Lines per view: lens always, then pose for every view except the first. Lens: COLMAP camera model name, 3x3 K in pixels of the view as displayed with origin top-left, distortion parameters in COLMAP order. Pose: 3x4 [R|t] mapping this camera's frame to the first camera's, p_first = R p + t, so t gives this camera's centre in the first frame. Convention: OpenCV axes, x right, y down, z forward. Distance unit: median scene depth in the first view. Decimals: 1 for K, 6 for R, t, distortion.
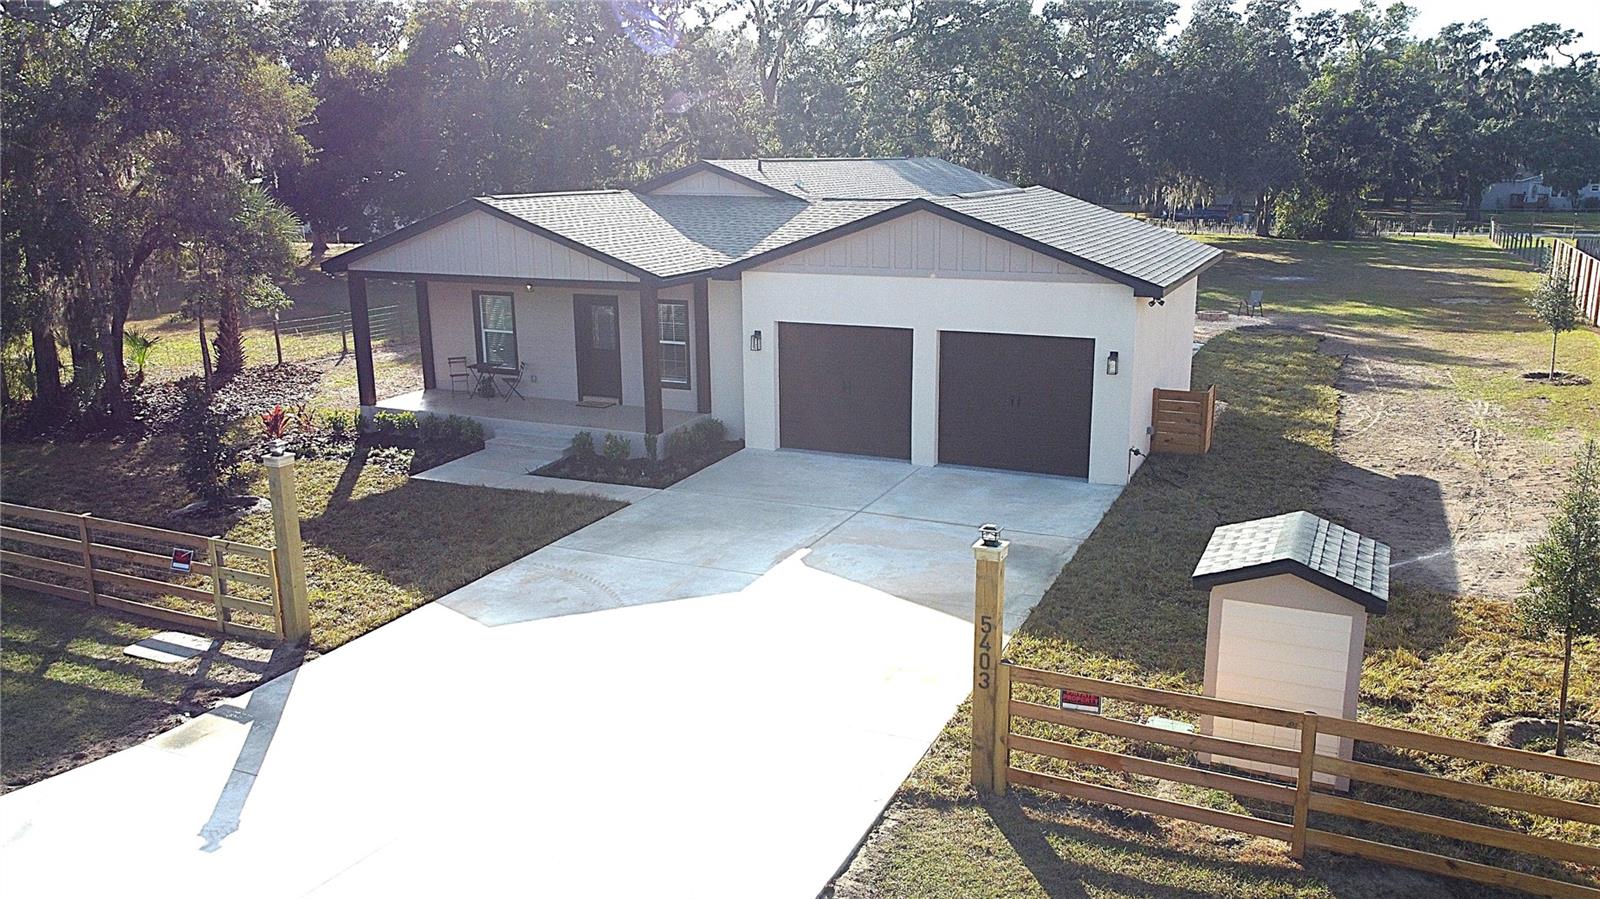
lens RADIAL K [[1206.5, 0, 801.3], [0, 1206.5, 445.8], [0, 0, 1]] dist [0.002591, -0.009416]
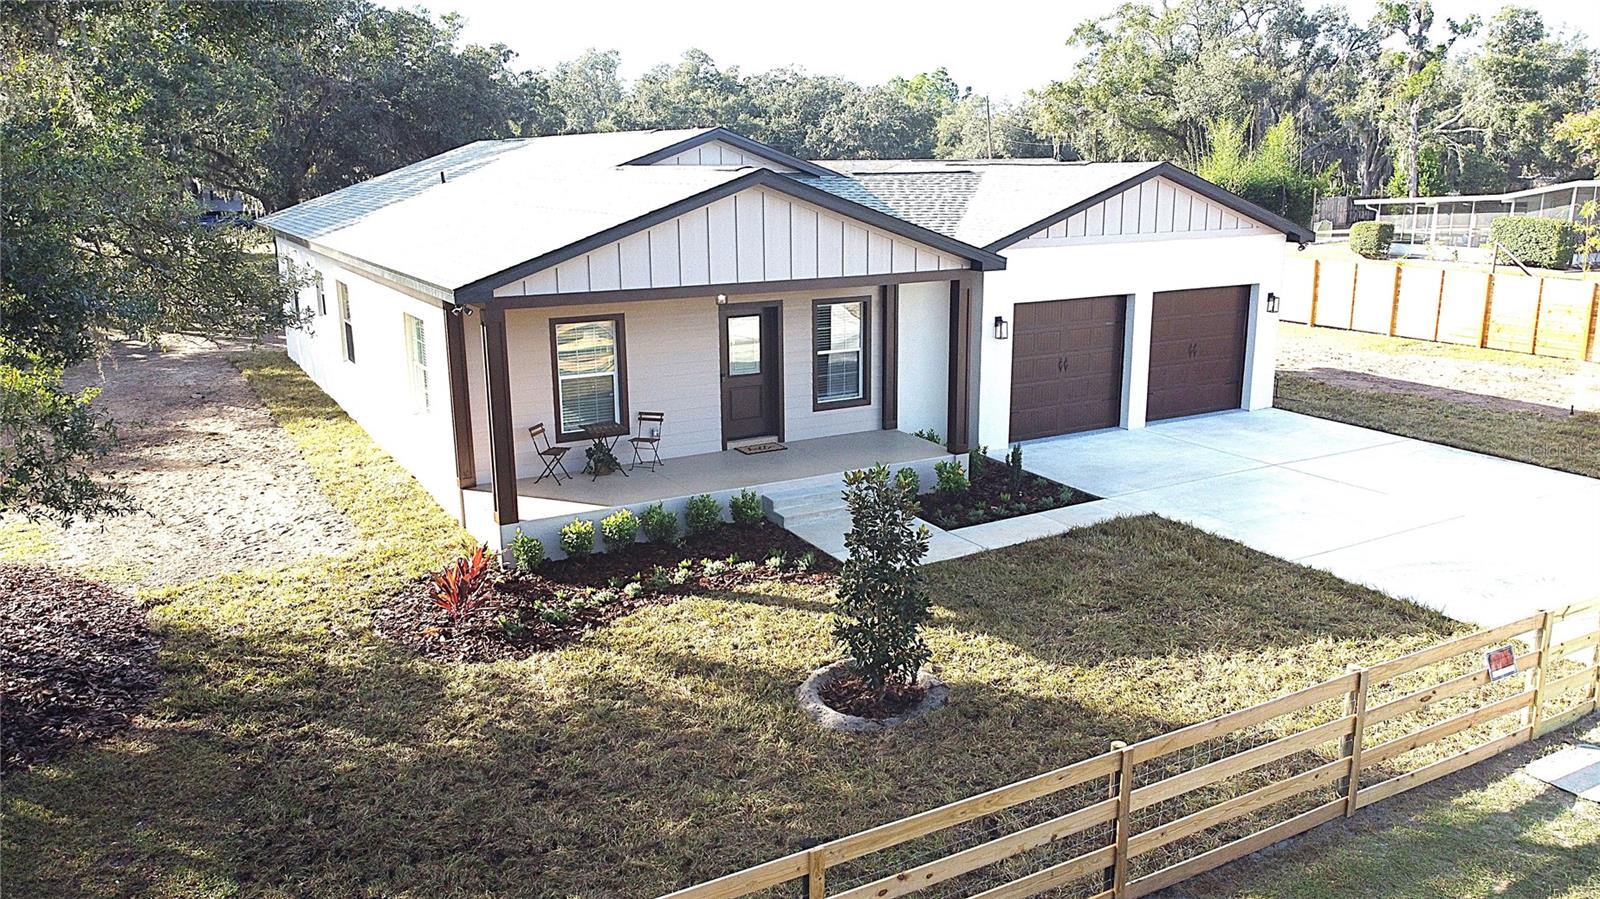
lens RADIAL K [[1206.5, 0, 801.8], [0, 1206.5, 448.9], [0, 0, 1]] dist [0.002591, -0.009416]
pose [[0.582384, -0.186464, 0.791240, -0.792802], [0.192983, 0.977225, 0.088250, -0.100686], [-0.789675, 0.101301, 0.605105, 0.558287]]
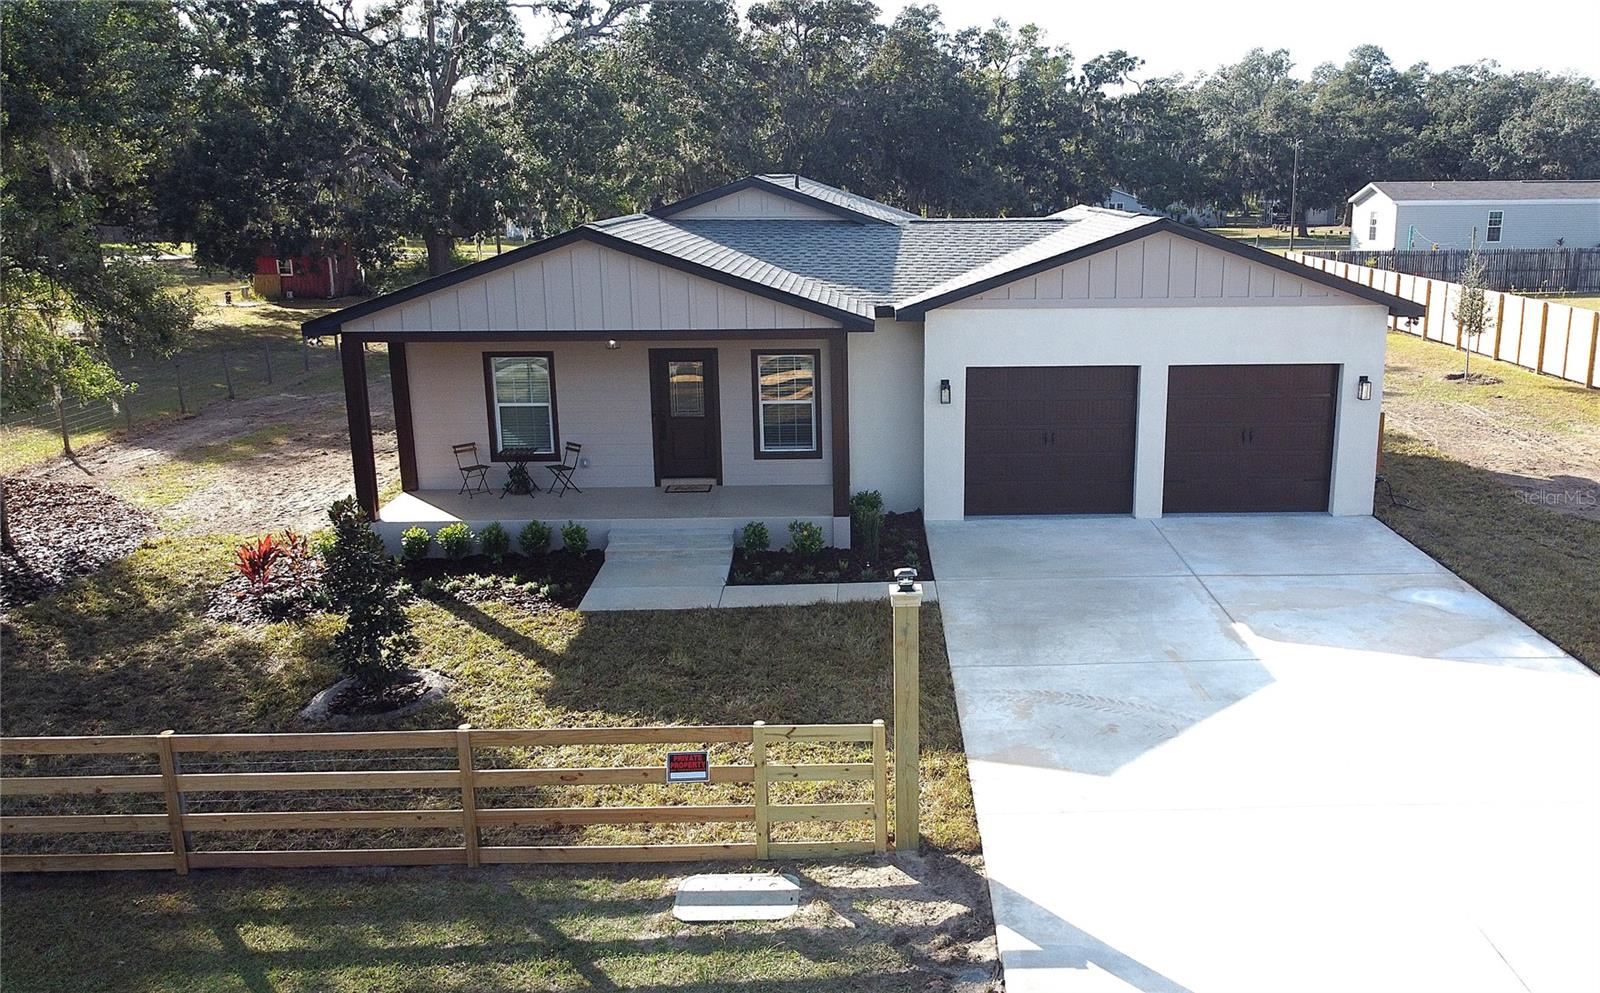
lens RADIAL K [[1331.4, 0, 881.9], [0, 1331.4, 489.9], [0, 0, 1]] dist [0.004900, -0.006245]
pose [[0.899929, -0.098928, 0.424665, -0.449712], [0.100847, 0.994739, 0.018021, -0.038312], [-0.424213, 0.026609, 0.905171, 0.175284]]
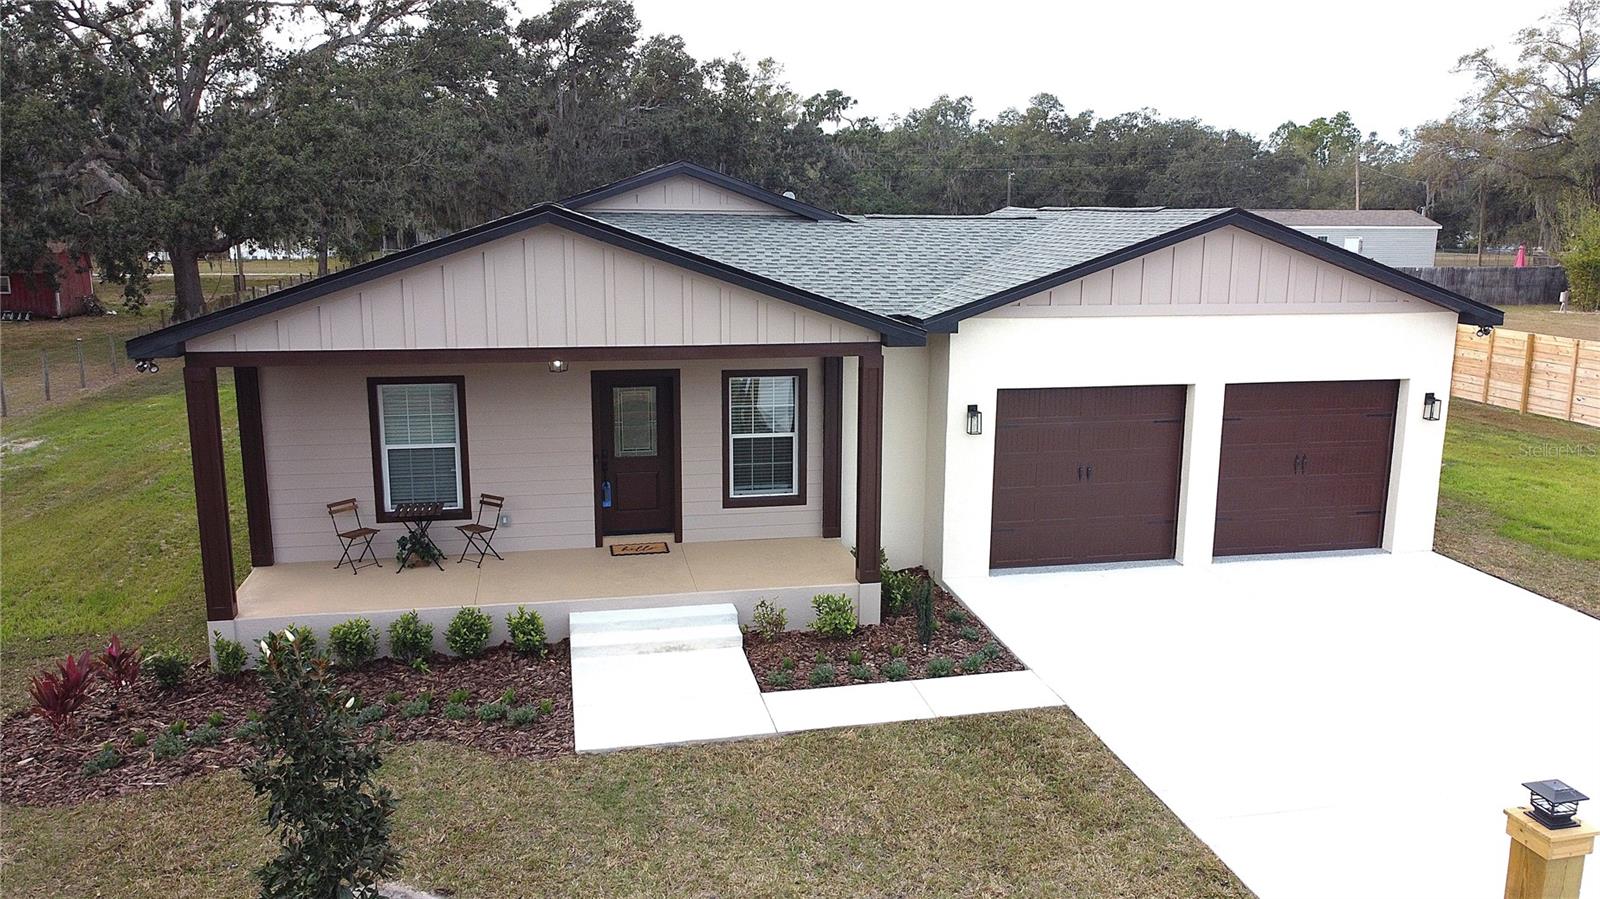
lens RADIAL K [[1206.5, 0, 799.6], [0, 1206.5, 453.2], [0, 0, 1]] dist [0.002591, -0.009416]
pose [[0.806946, -0.105558, 0.581116, -0.483421], [0.125986, 0.992018, 0.005251, -0.079725], [-0.577032, 0.068976, 0.813804, 0.480397]]
